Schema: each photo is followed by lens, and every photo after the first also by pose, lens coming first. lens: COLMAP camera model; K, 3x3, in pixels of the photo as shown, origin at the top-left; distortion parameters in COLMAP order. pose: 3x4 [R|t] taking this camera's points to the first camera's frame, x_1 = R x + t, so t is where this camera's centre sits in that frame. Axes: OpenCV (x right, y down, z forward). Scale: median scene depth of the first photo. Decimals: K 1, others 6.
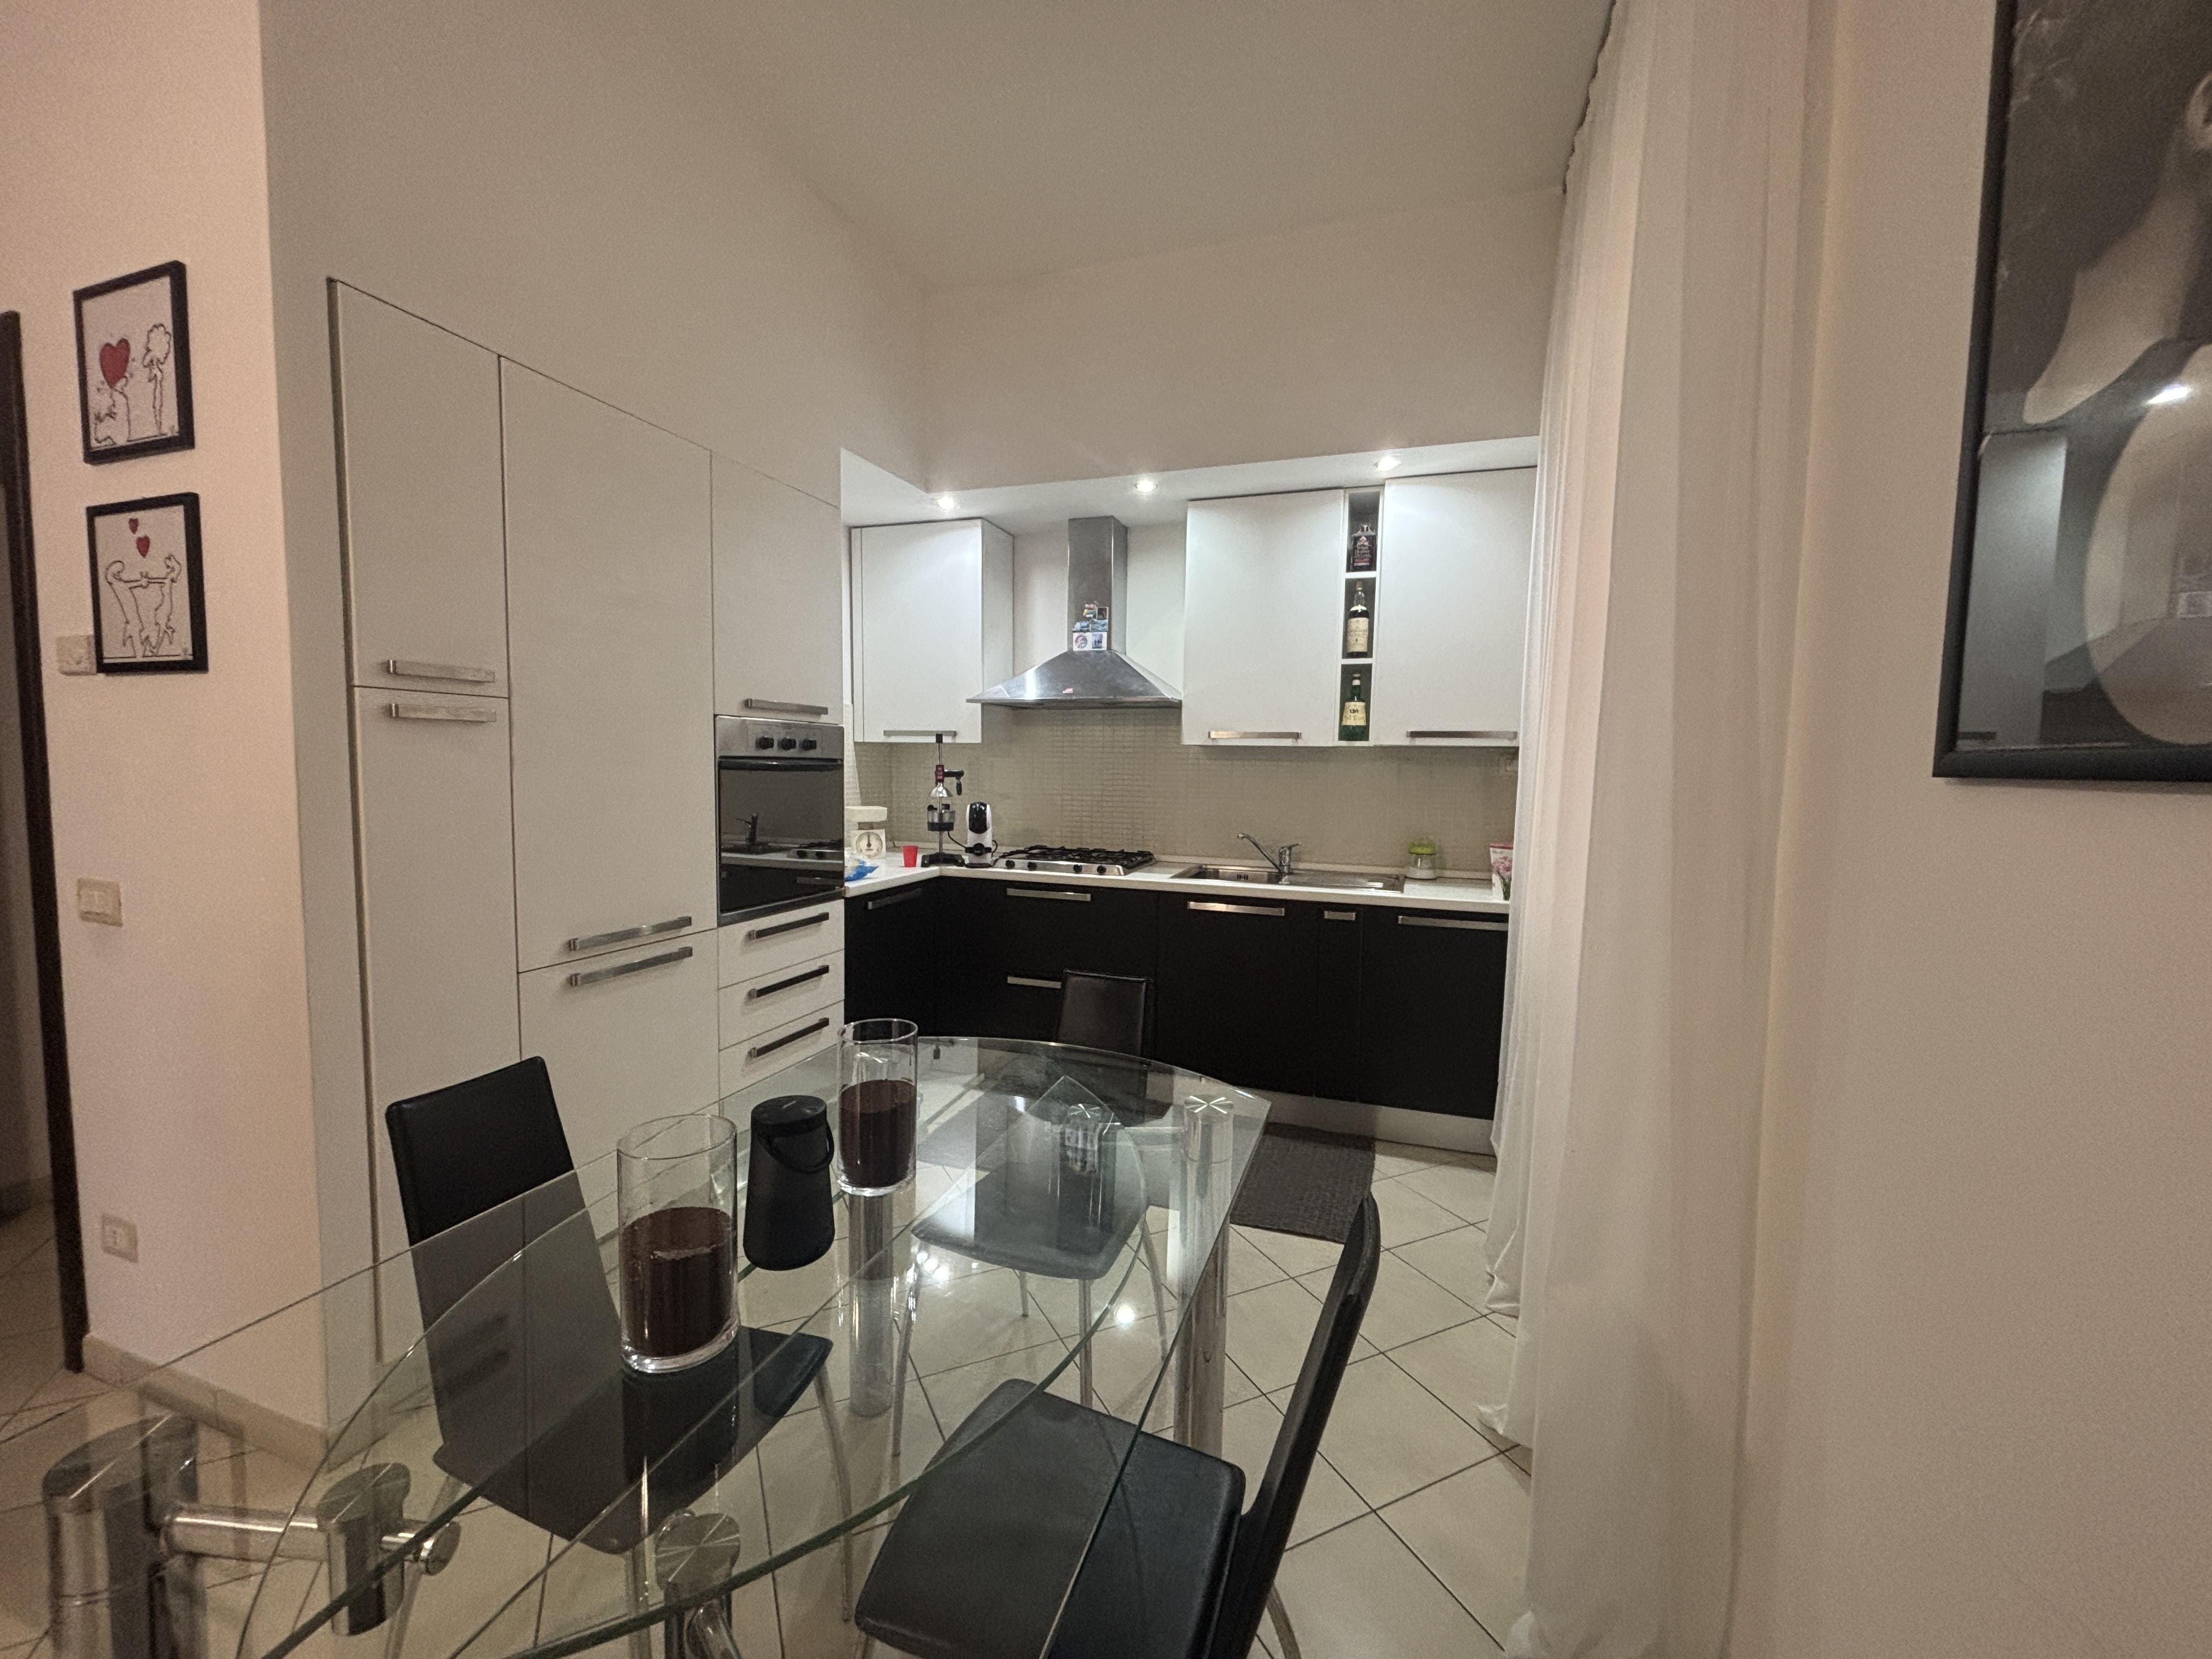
lens RADIAL K [[885.2, 0, 1092.3], [0, 885.2, 825.8], [0, 0, 1]] dist [-0.000757, -0.000348]
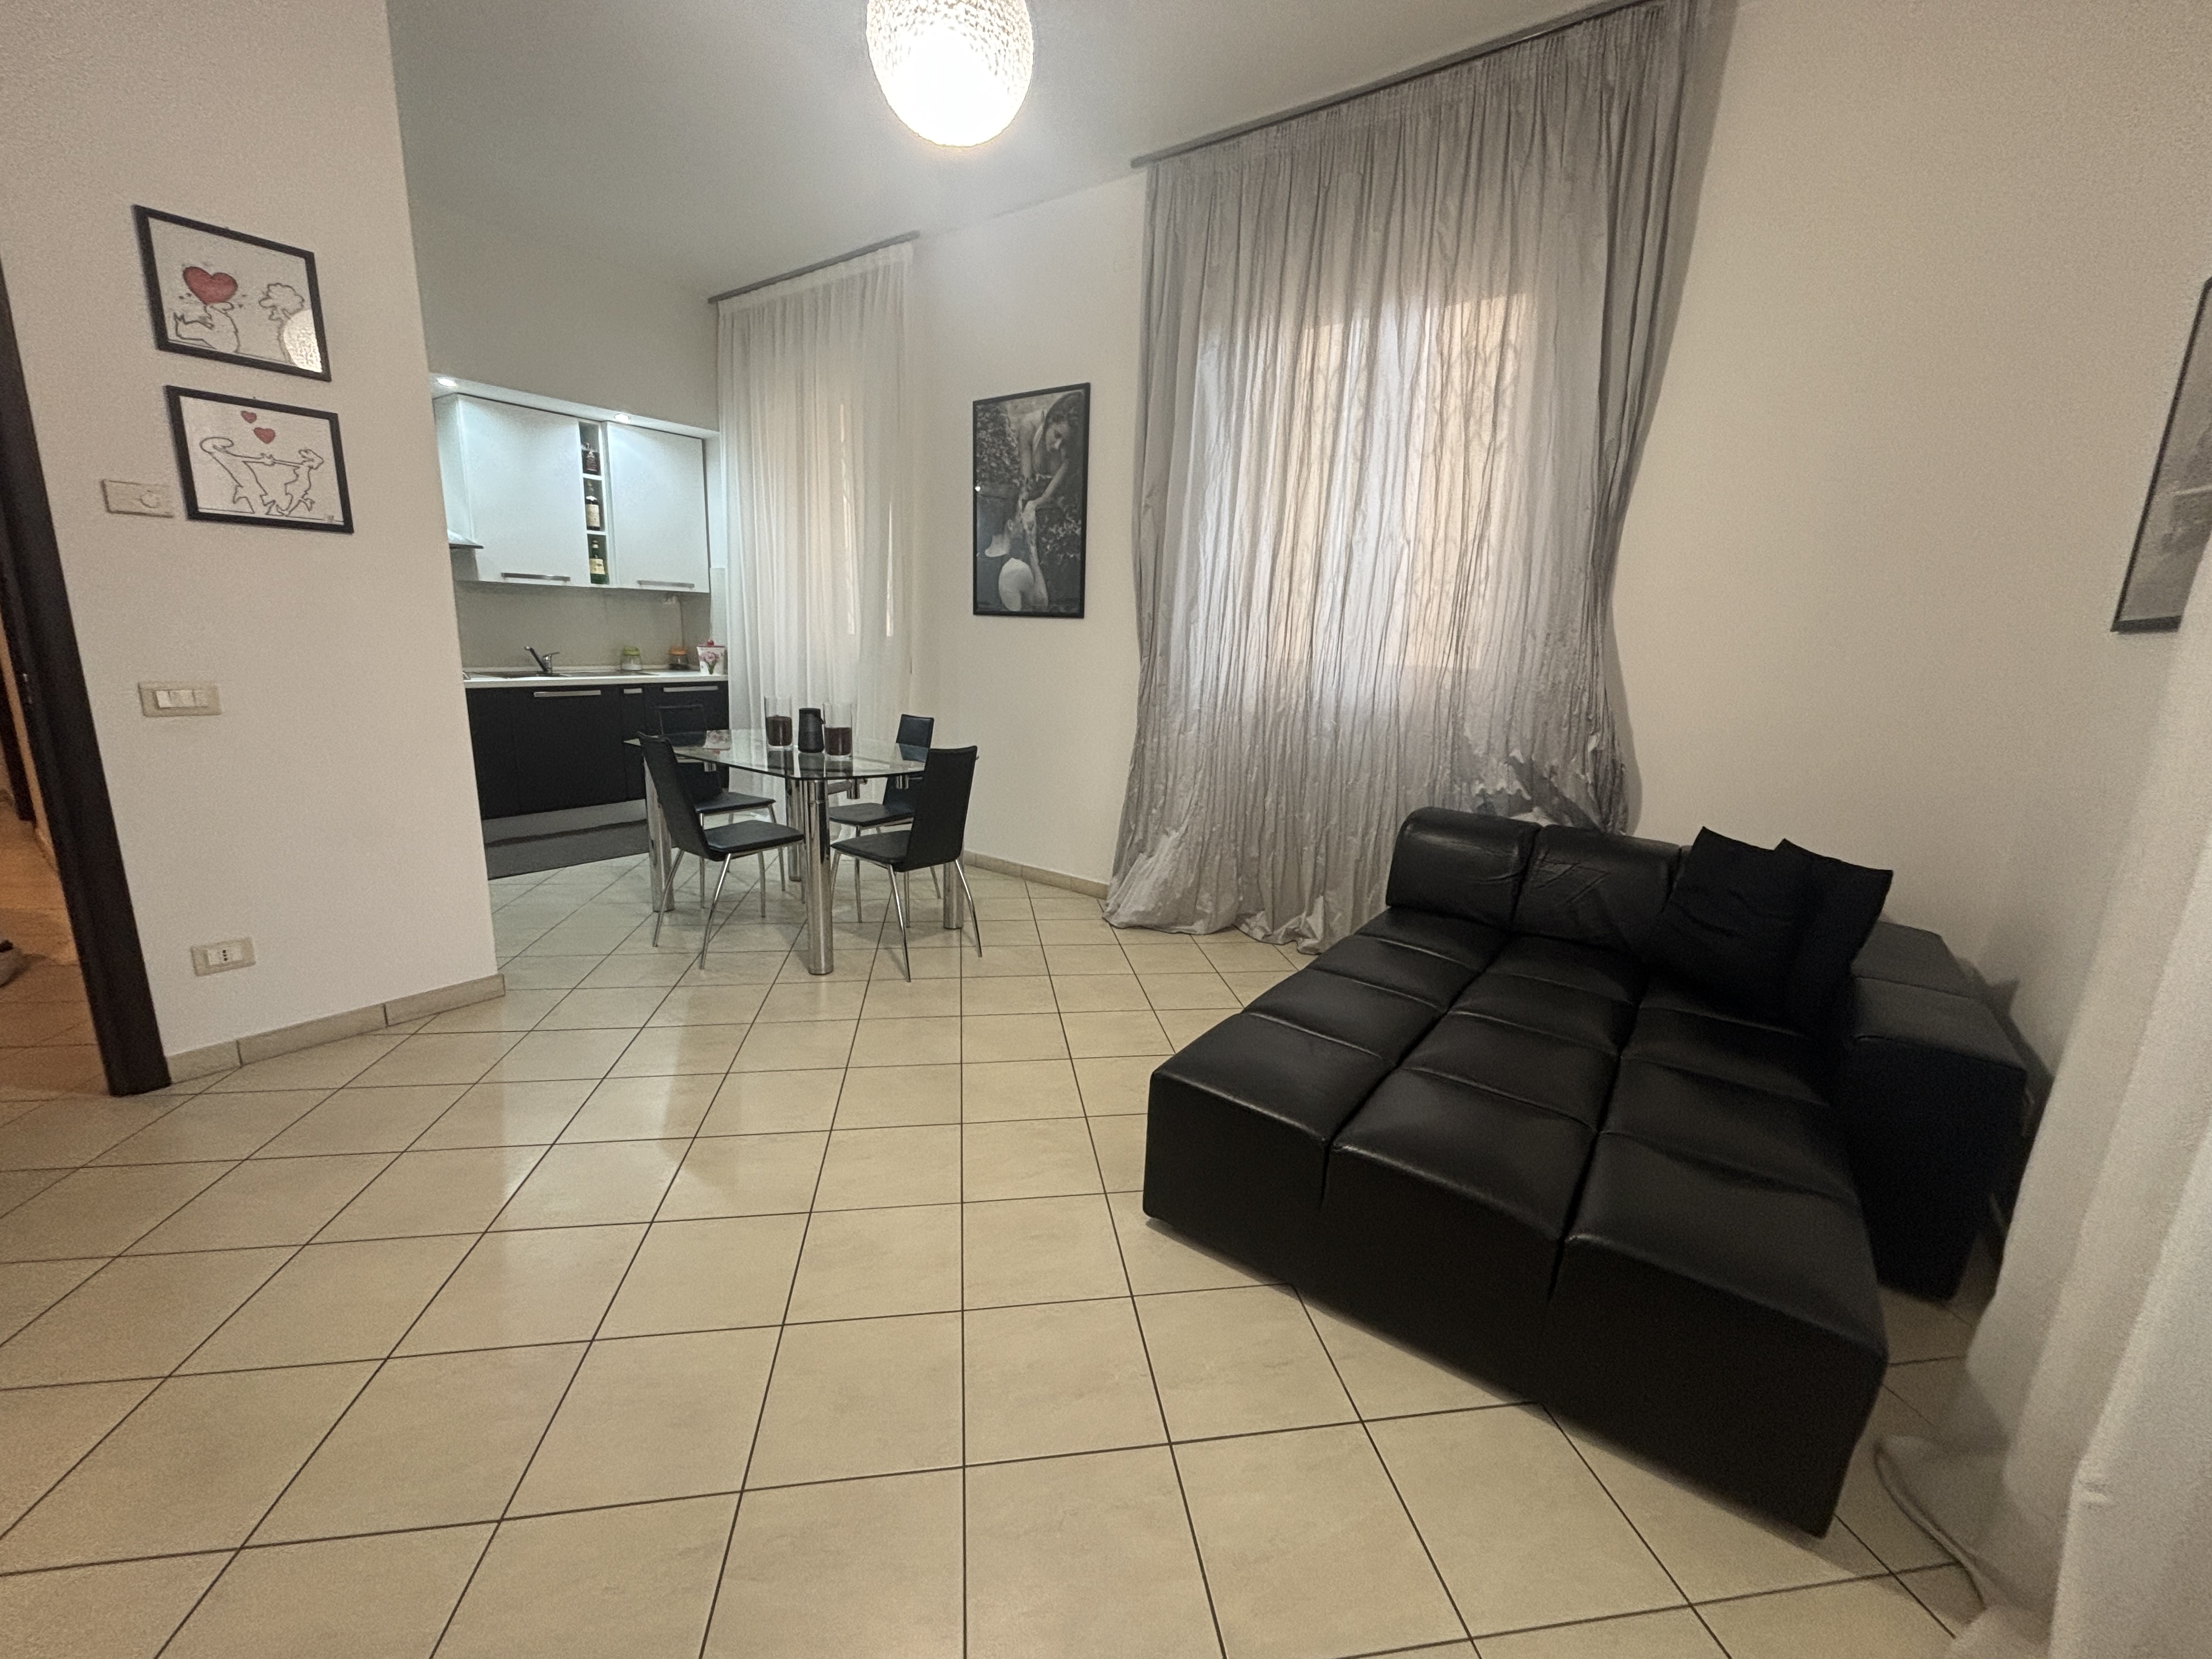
lens RADIAL K [[885.2, 0, 1092.3], [0, 885.2, 825.8], [0, 0, 1]] dist [-0.000757, -0.000348]
pose [[0.298688, -0.219912, 0.928668, -1.035806], [0.044383, 0.975237, 0.216665, 0.023433], [-0.953318, -0.023498, 0.301052, -0.347517]]
